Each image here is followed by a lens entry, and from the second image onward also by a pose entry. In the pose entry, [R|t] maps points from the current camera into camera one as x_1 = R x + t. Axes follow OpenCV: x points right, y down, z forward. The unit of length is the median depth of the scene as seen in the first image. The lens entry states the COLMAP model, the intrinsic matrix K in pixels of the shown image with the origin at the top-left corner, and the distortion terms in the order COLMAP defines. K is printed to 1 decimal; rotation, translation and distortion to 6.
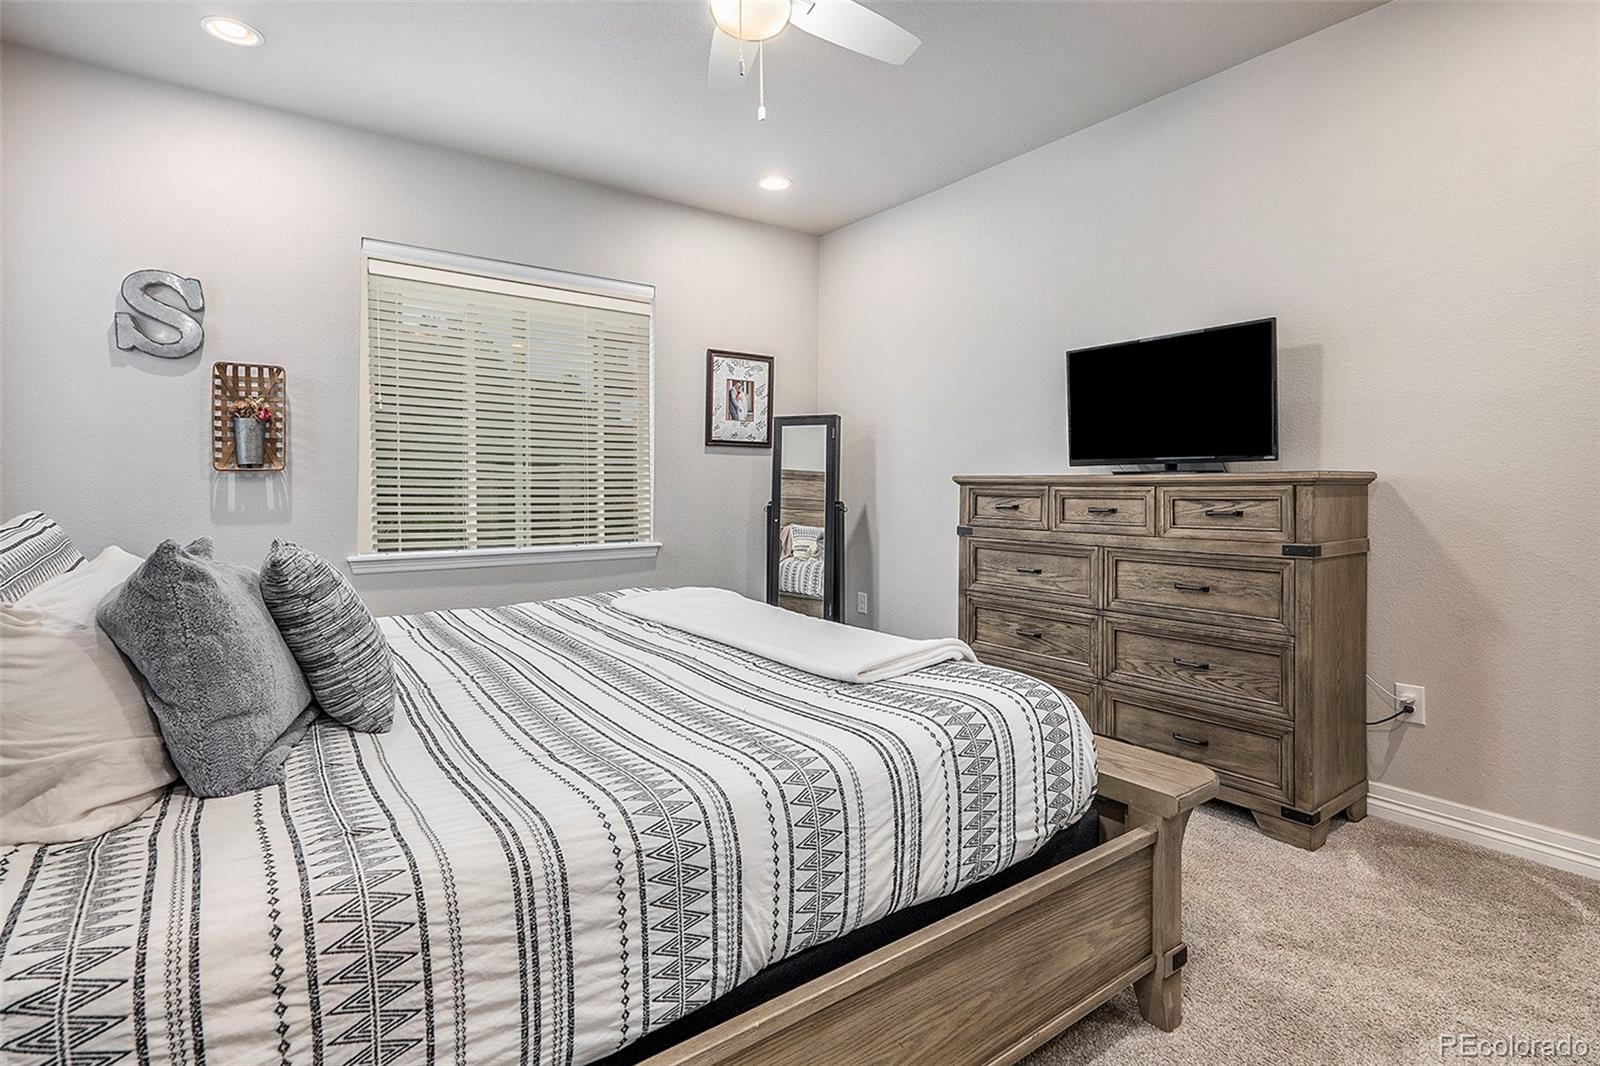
lens RADIAL K [[802.0, 0, 800.6], [0, 802.0, 487.3], [0, 0, 1]] dist [0.005505, 0.000794]
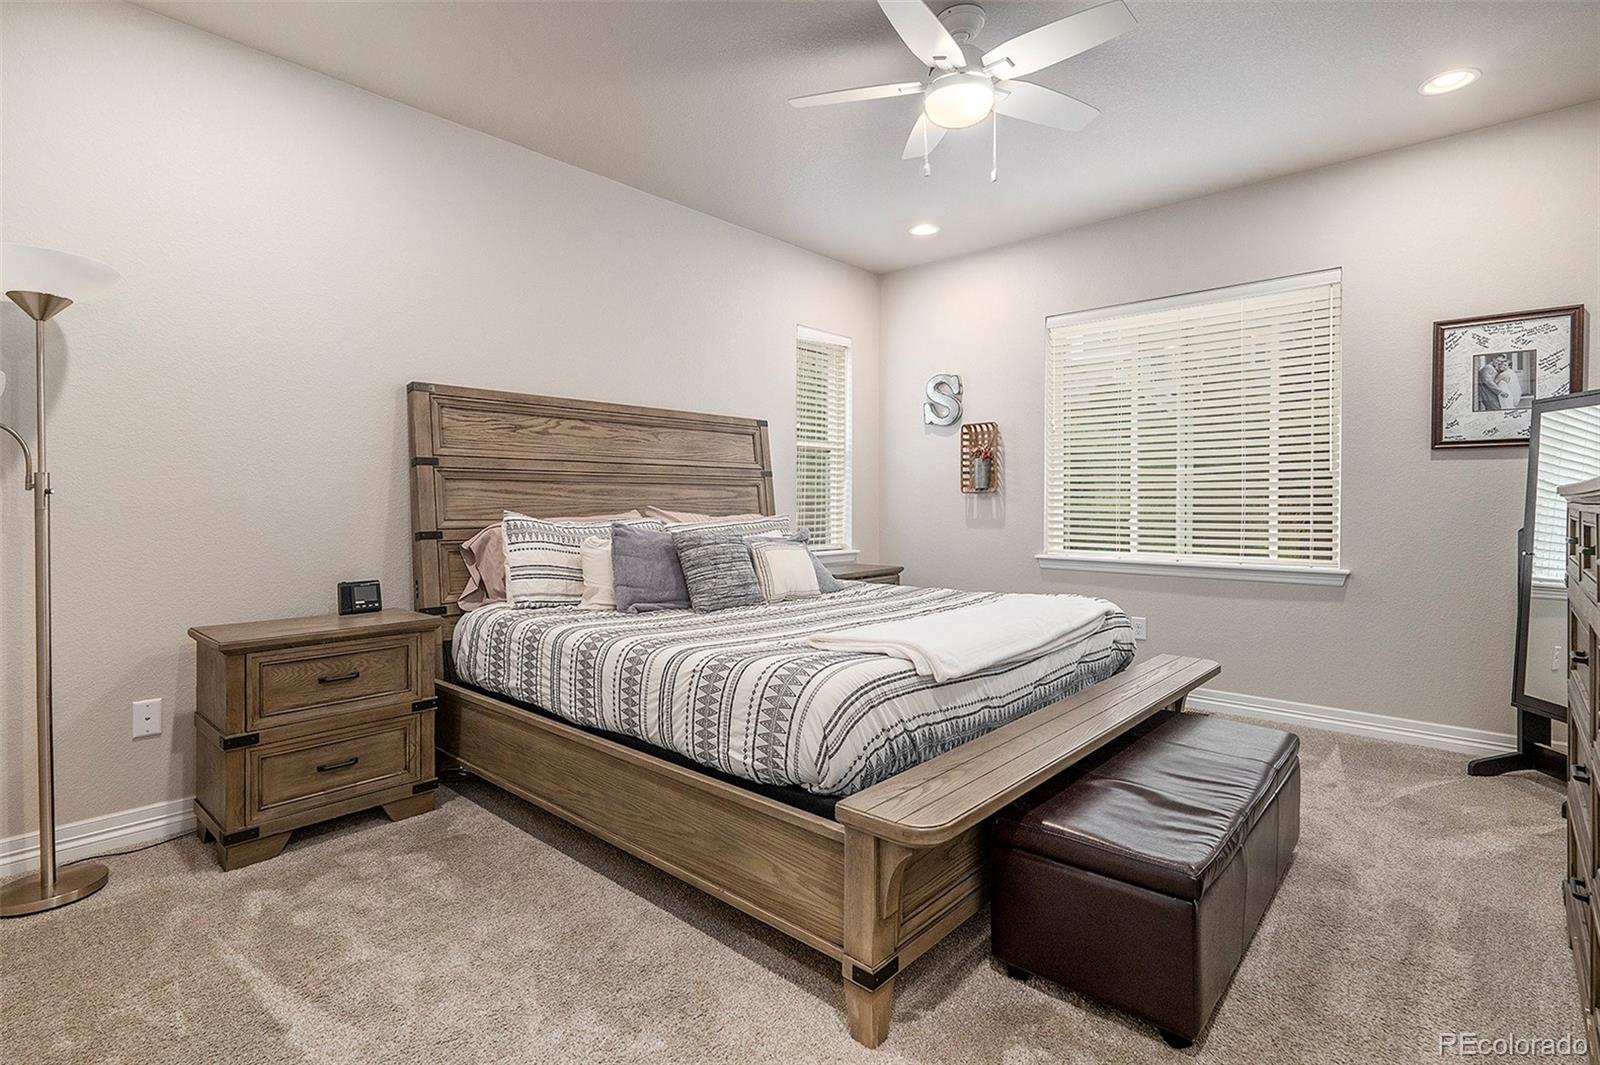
lens RADIAL K [[763.9, 0, 773.6], [0, 763.9, 507.5], [0, 0, 1]] dist [-0.000713, 0.000075]
pose [[0.173028, 0.007743, -0.984886, 0.676213], [-0.000807, 0.999970, 0.007720, -0.002720], [0.984917, -0.000541, 0.173029, 0.354814]]
